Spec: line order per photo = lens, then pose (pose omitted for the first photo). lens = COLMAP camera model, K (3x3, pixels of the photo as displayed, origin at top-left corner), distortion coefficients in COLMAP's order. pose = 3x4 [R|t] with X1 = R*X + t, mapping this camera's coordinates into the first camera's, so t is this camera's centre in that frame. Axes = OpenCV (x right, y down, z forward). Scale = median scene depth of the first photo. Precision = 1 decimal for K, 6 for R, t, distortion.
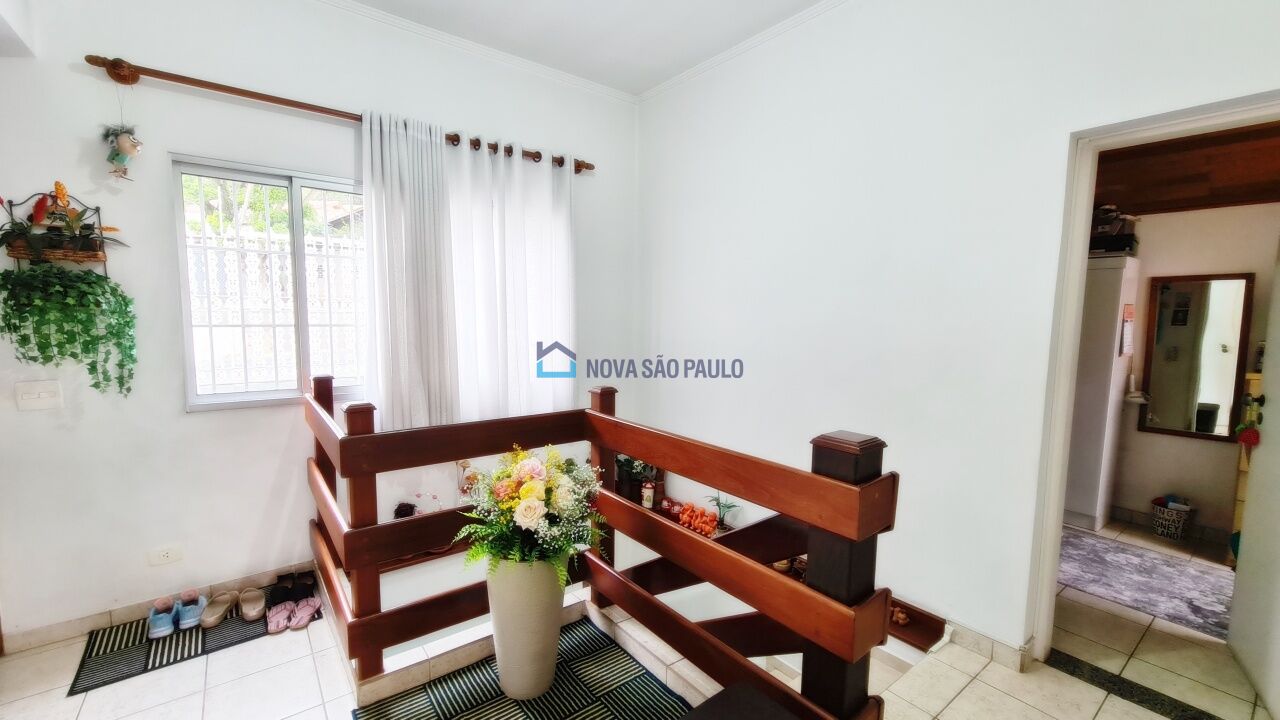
lens RADIAL K [[523.6, 0, 641.5], [0, 523.6, 364.5], [0, 0, 1]] dist [0.003312, -0.000824]
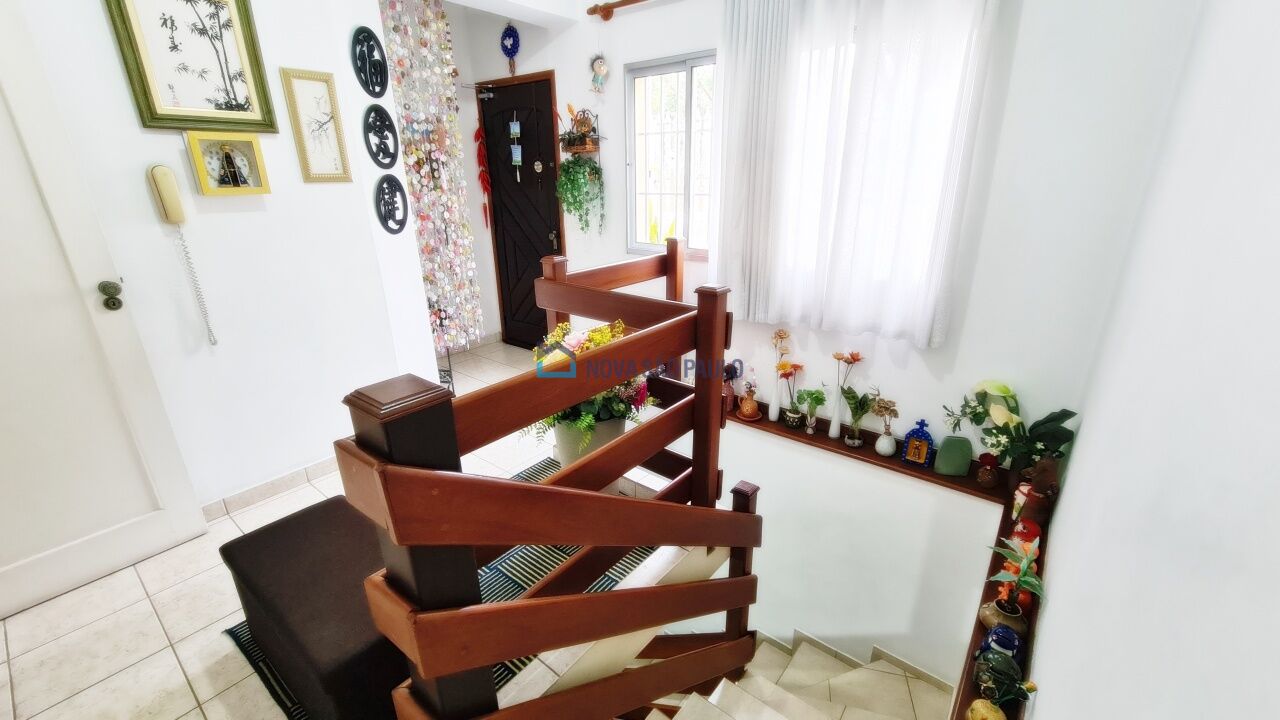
lens RADIAL K [[523.6, 0, 641.5], [0, 523.6, 364.5], [0, 0, 1]] dist [0.003312, -0.000824]
pose [[0.228779, 0.318185, -0.920010, 0.710845], [-0.083523, 0.948006, 0.307097, -0.079707], [0.969889, 0.006584, 0.243460, 0.753154]]
